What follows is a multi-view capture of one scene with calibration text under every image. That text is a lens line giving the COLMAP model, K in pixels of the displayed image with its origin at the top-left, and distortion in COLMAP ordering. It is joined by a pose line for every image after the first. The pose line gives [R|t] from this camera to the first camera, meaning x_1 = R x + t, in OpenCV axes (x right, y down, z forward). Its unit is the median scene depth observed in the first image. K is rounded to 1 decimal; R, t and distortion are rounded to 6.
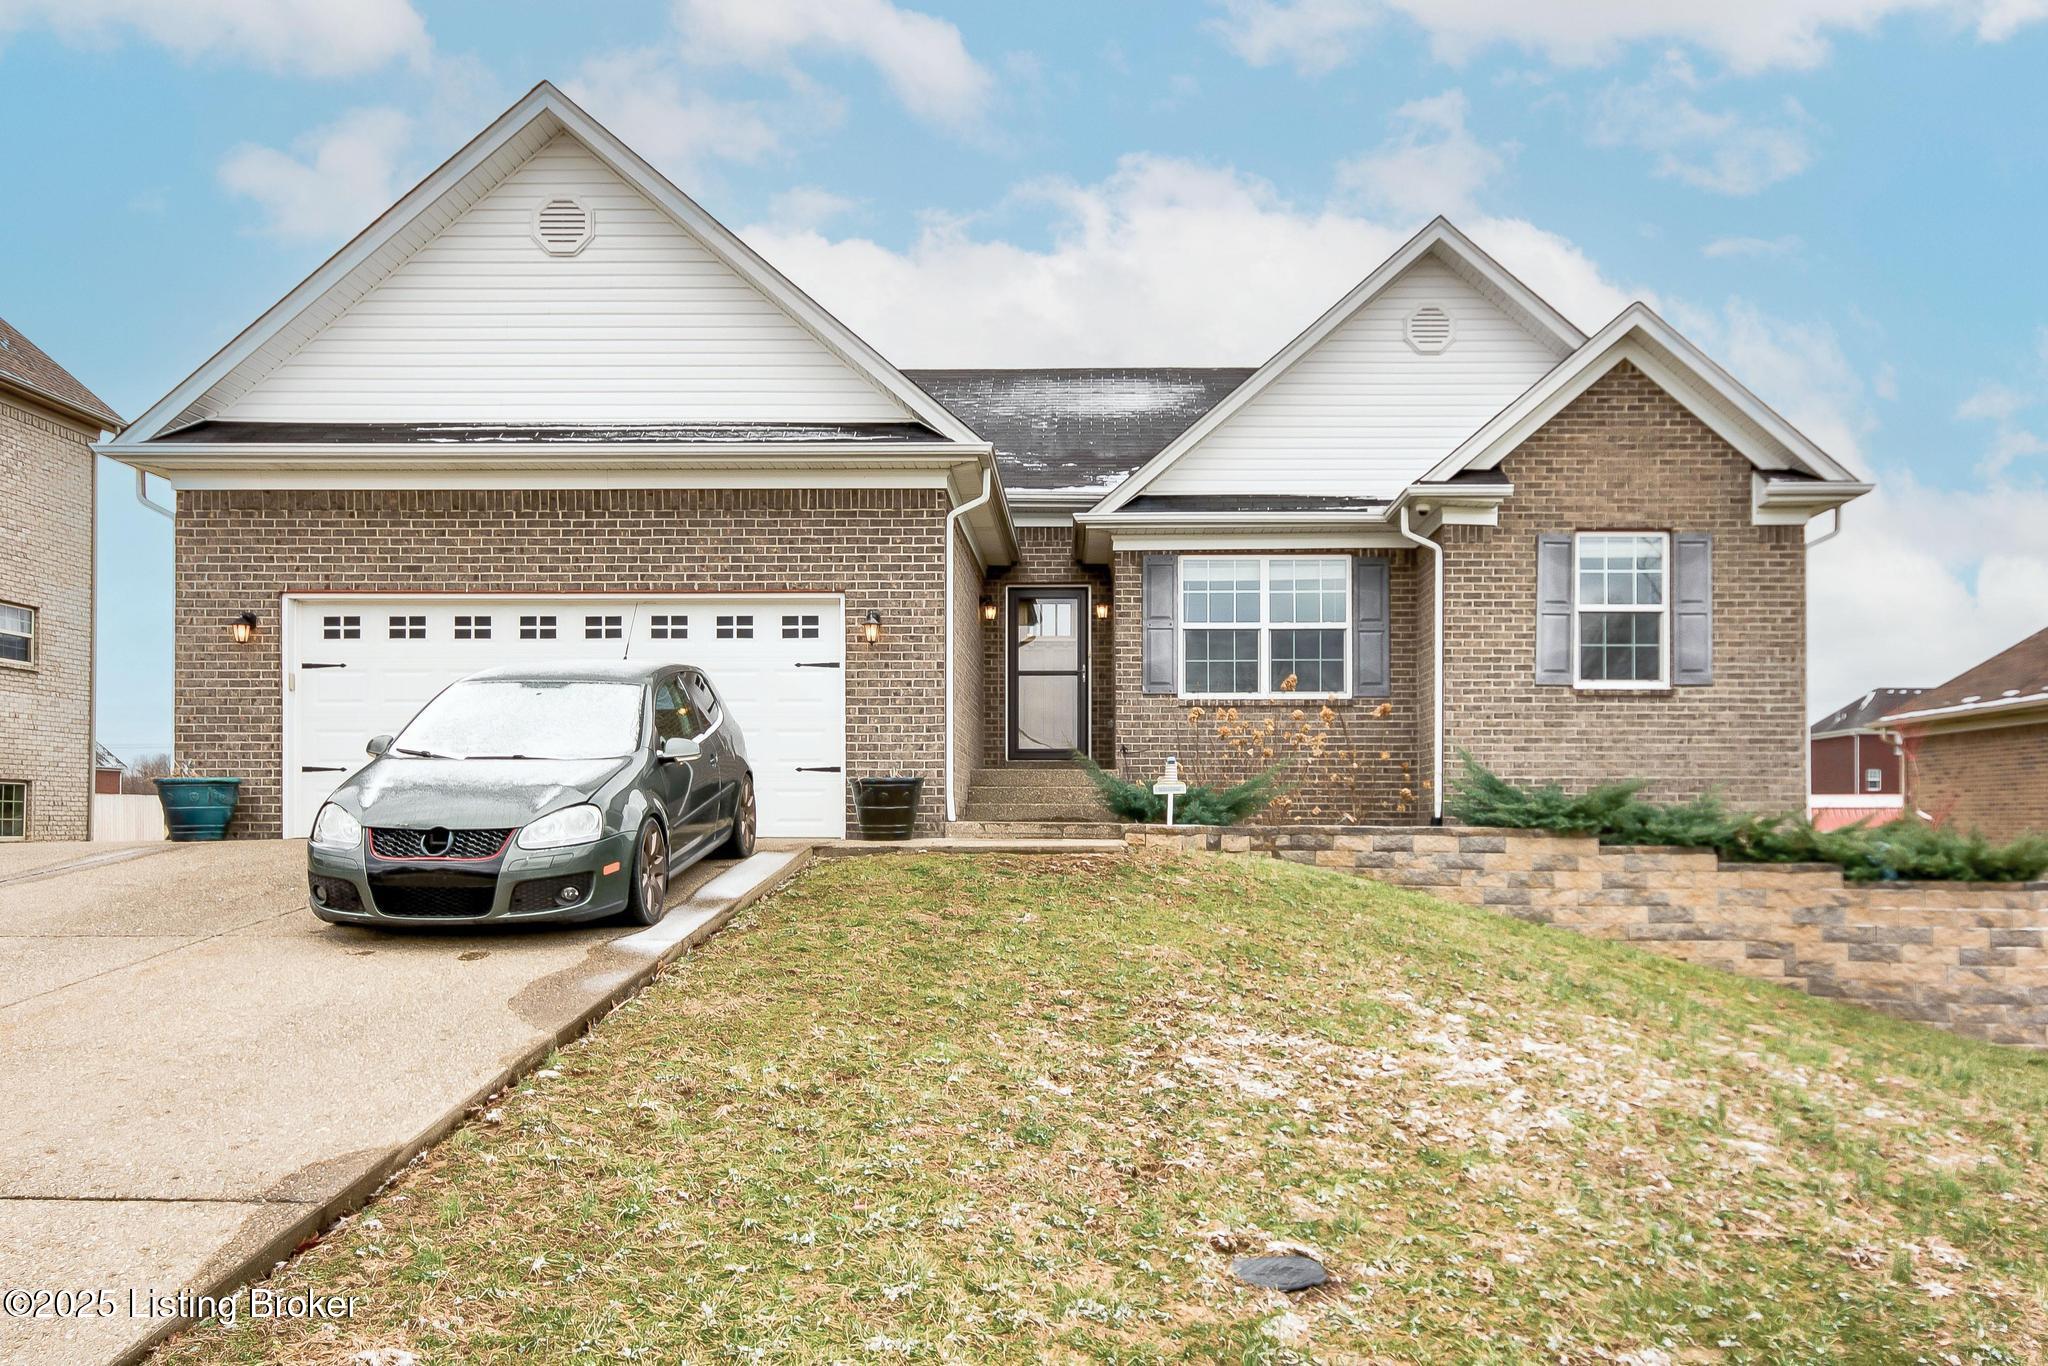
lens RADIAL K [[1880.3, 0, 1127.9], [0, 1880.3, 853.4], [0, 0, 1]] dist [-0.000440, -0.011309]
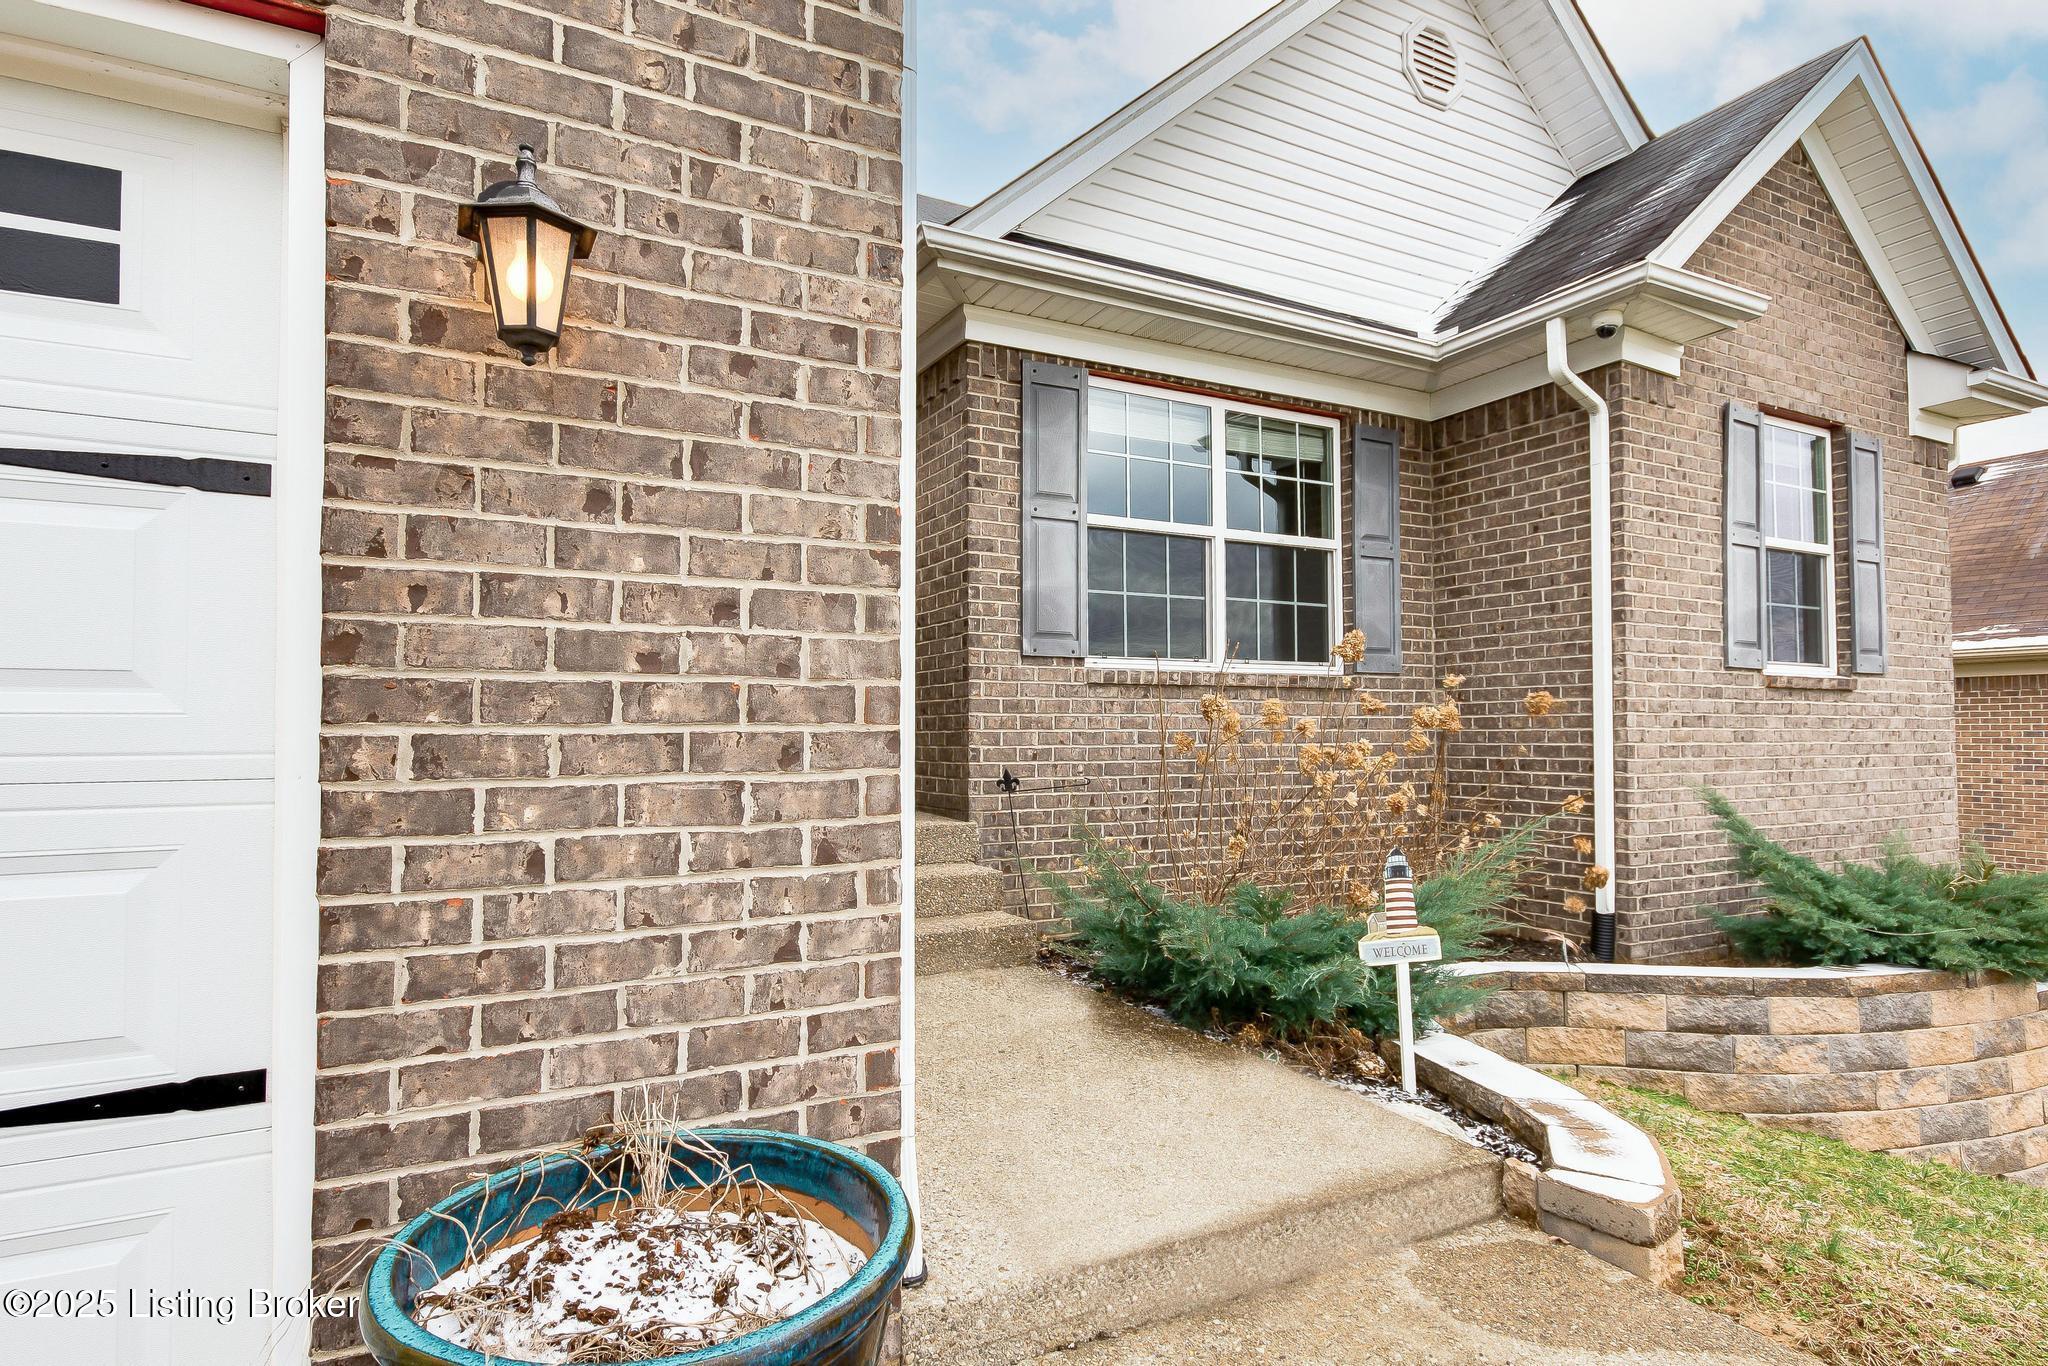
lens RADIAL K [[1074.7, 0, 998.3], [0, 1074.7, 697.4], [0, 0, 1]] dist [-0.000726, 0.003352]
pose [[0.878741, 0.012182, 0.477144, -0.141361], [0.000220, 0.999664, -0.025926, -0.077610], [-0.477300, 0.022887, 0.878442, 0.881575]]
